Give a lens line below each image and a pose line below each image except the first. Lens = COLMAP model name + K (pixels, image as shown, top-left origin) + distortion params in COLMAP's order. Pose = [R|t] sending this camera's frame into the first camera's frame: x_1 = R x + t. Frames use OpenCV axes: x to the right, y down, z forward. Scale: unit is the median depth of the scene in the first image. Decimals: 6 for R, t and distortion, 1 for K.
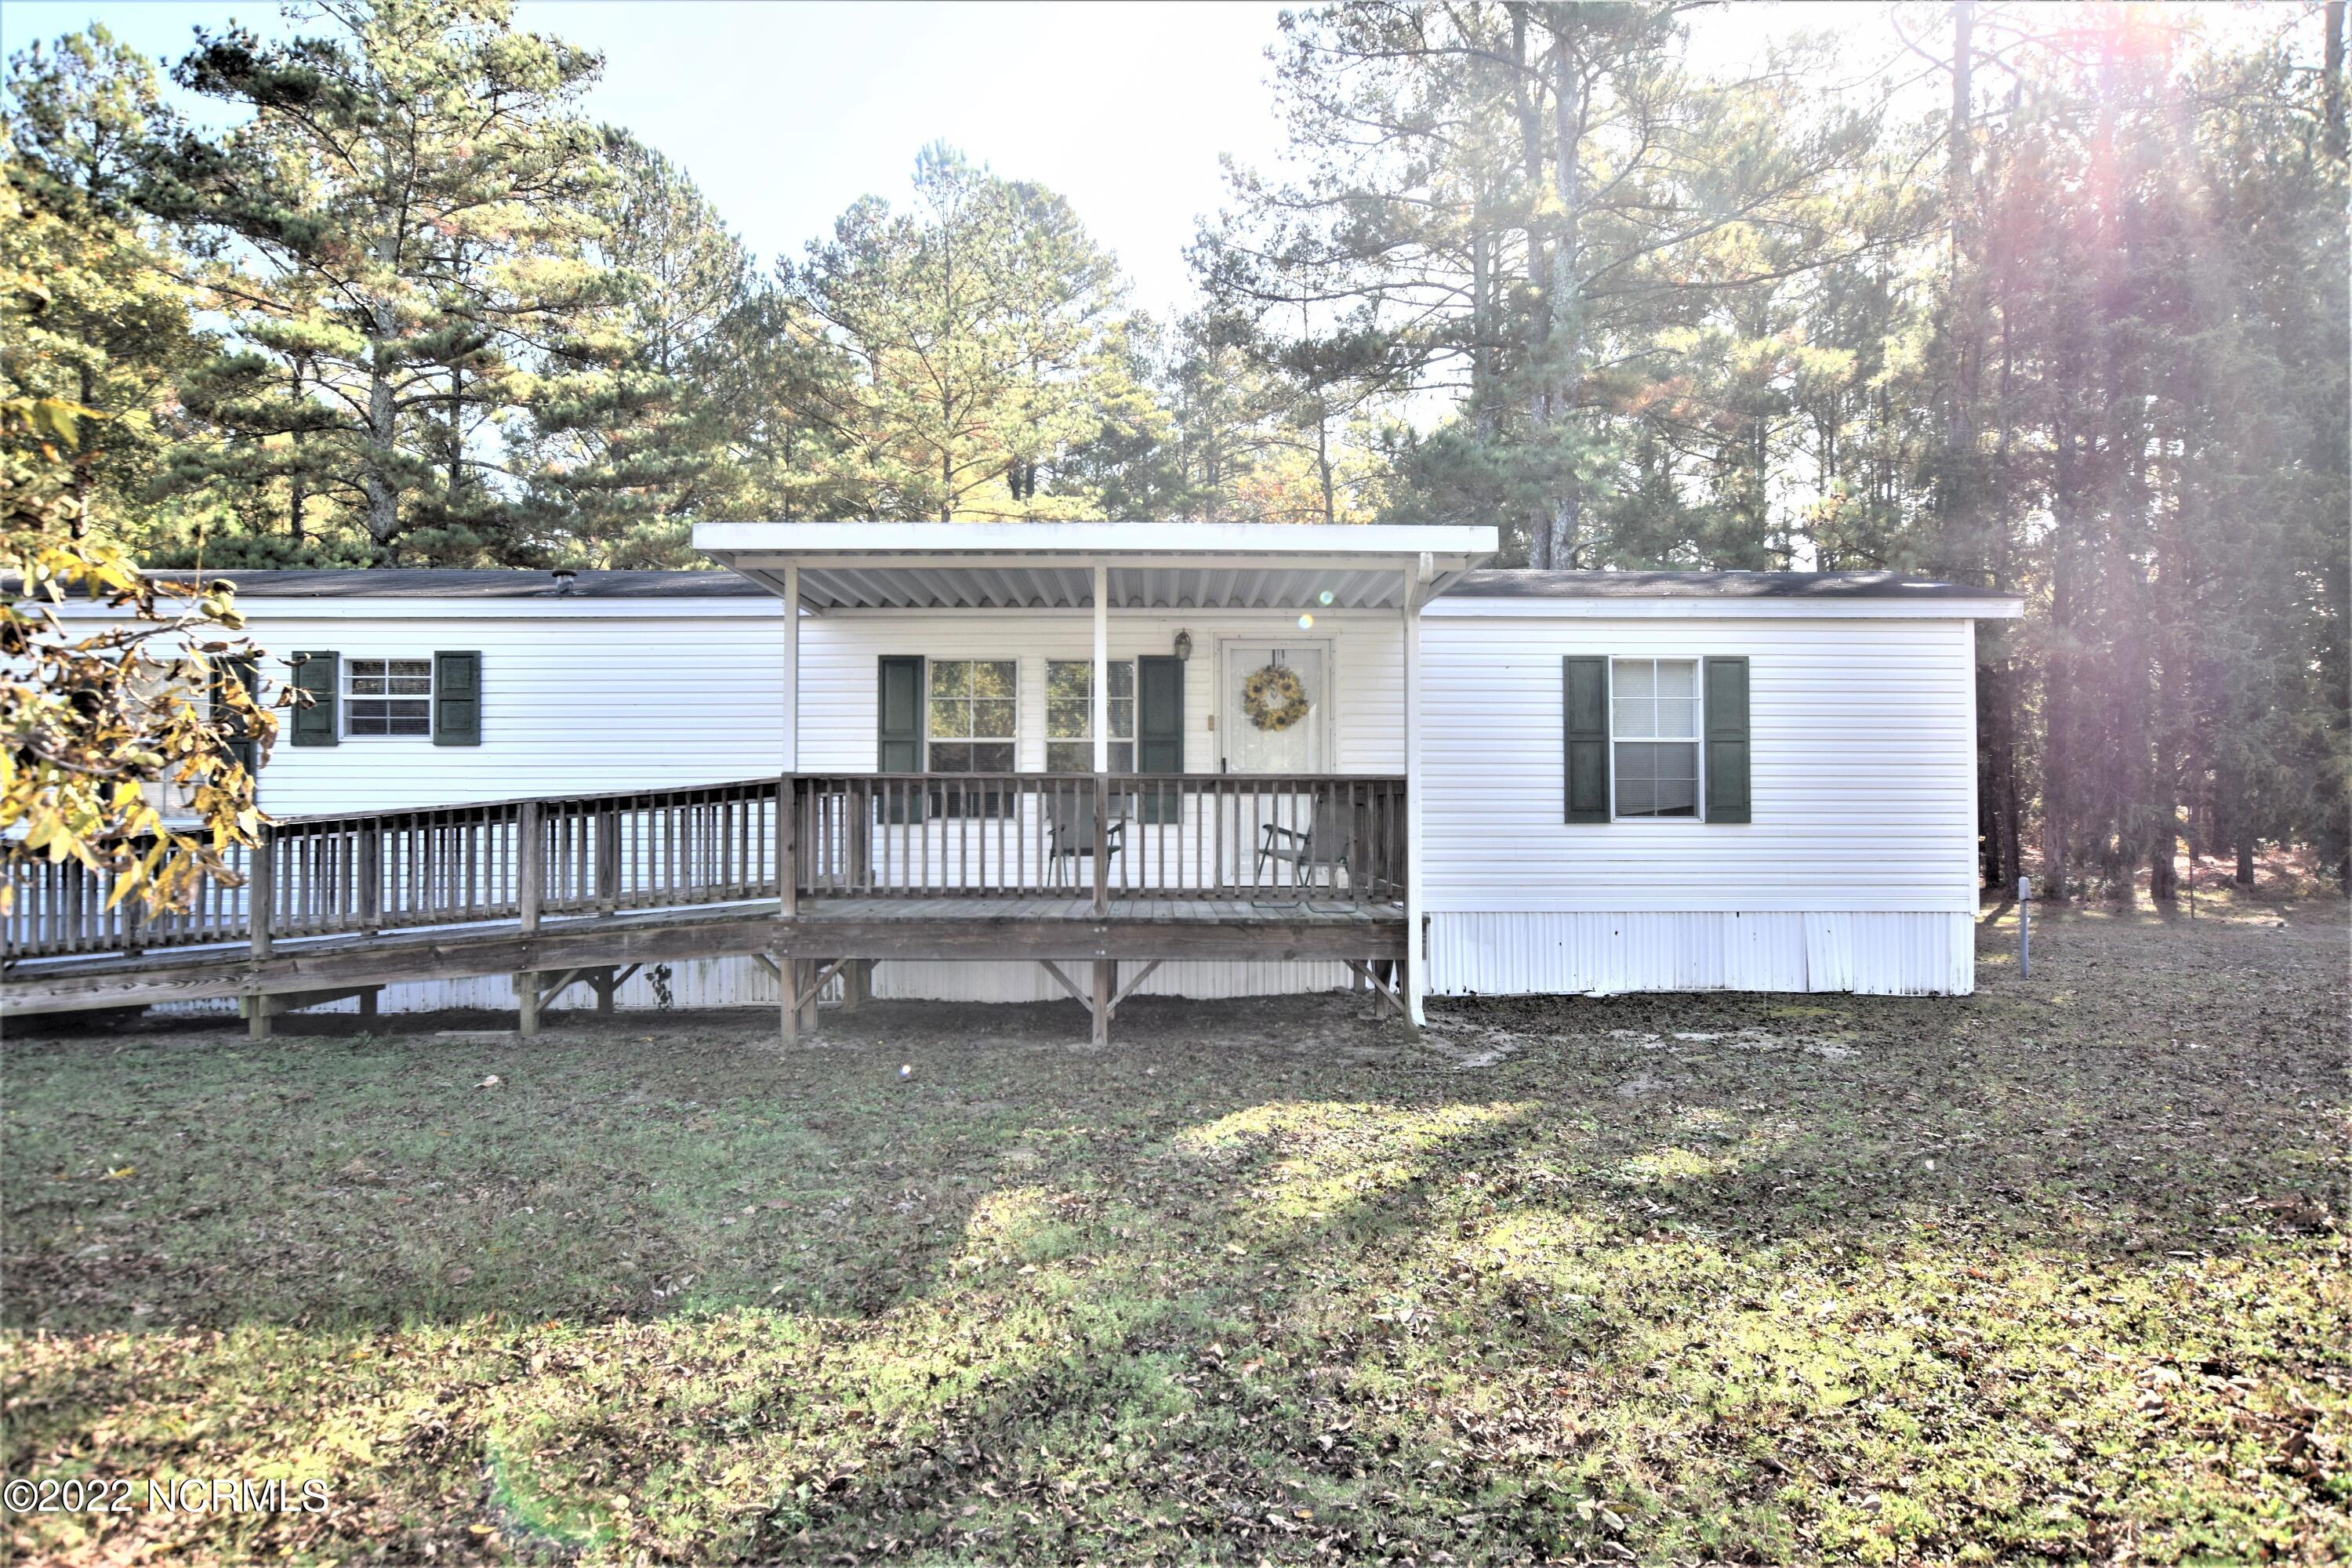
lens RADIAL K [[1381.8, 0, 1168.3], [0, 1381.8, 773.6], [0, 0, 1]] dist [-0.017827, 0.005450]
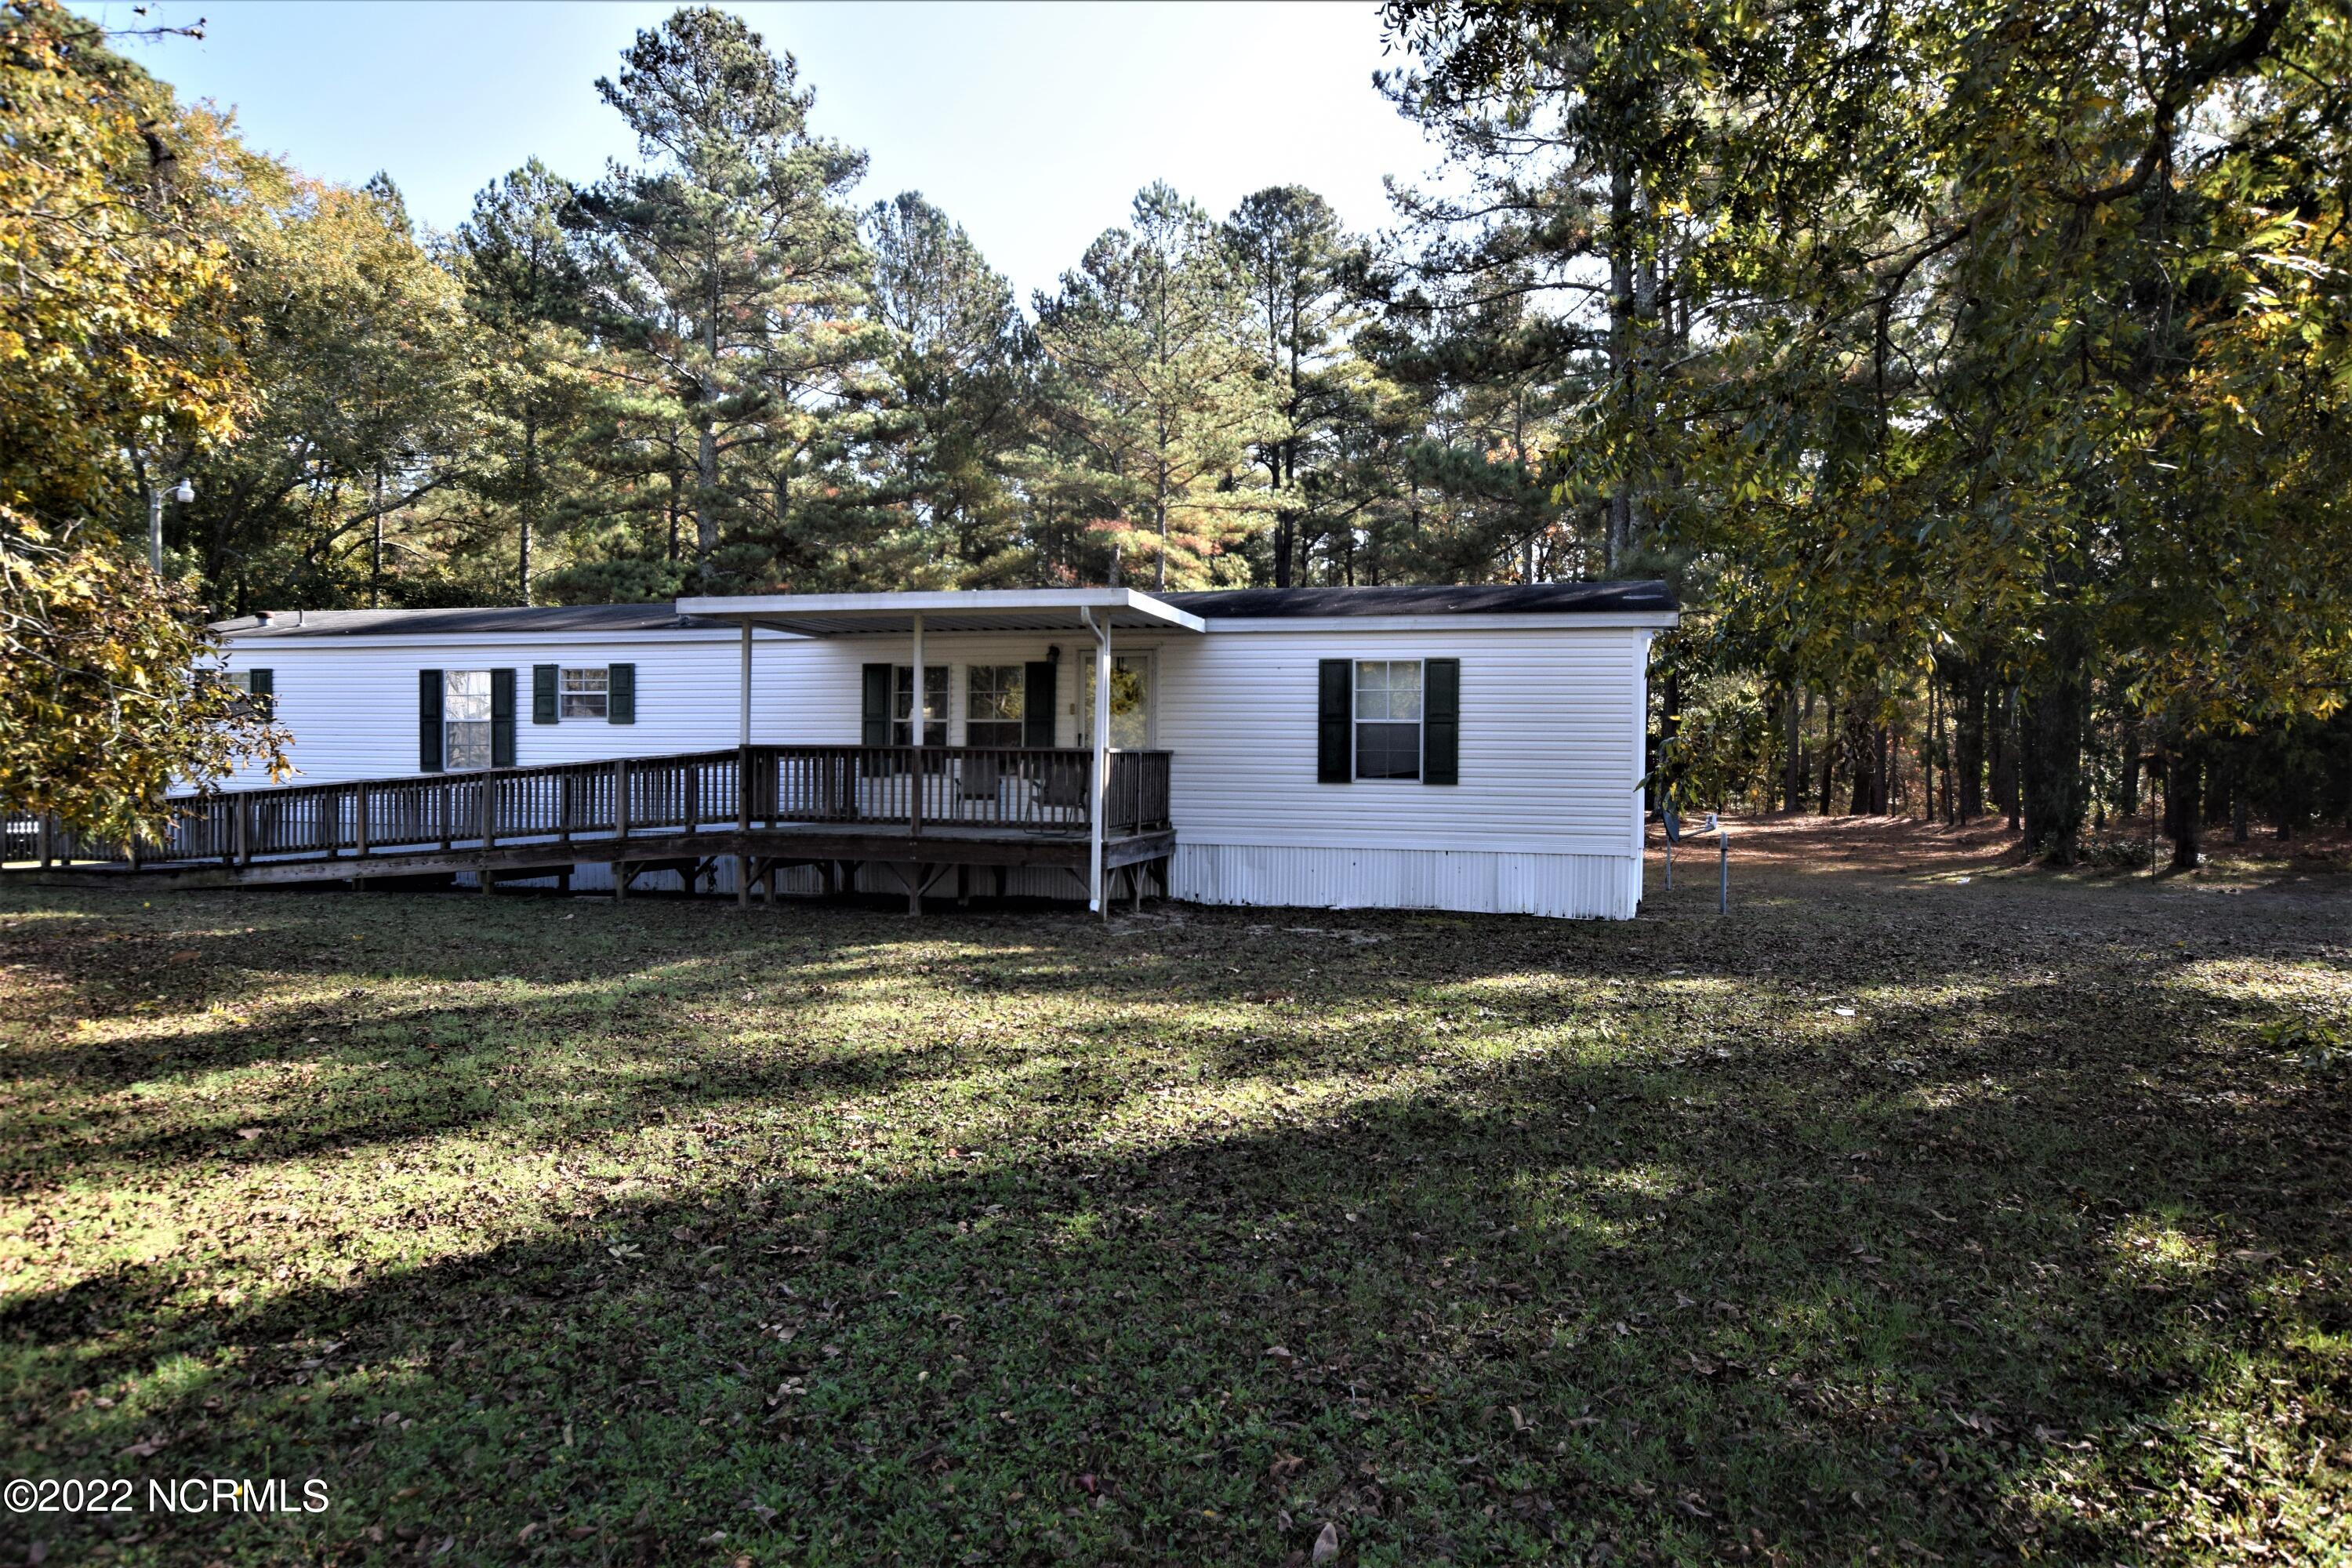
lens RADIAL K [[1347.3, 0, 1176.0], [0, 1347.3, 784.0], [0, 0, 1]] dist [-0.013785, 0.002203]
pose [[0.963998, 0.014746, -0.265499, 0.503272], [-0.003084, 0.999014, 0.044285, -0.020855], [0.265890, -0.041872, 0.963094, -0.319862]]
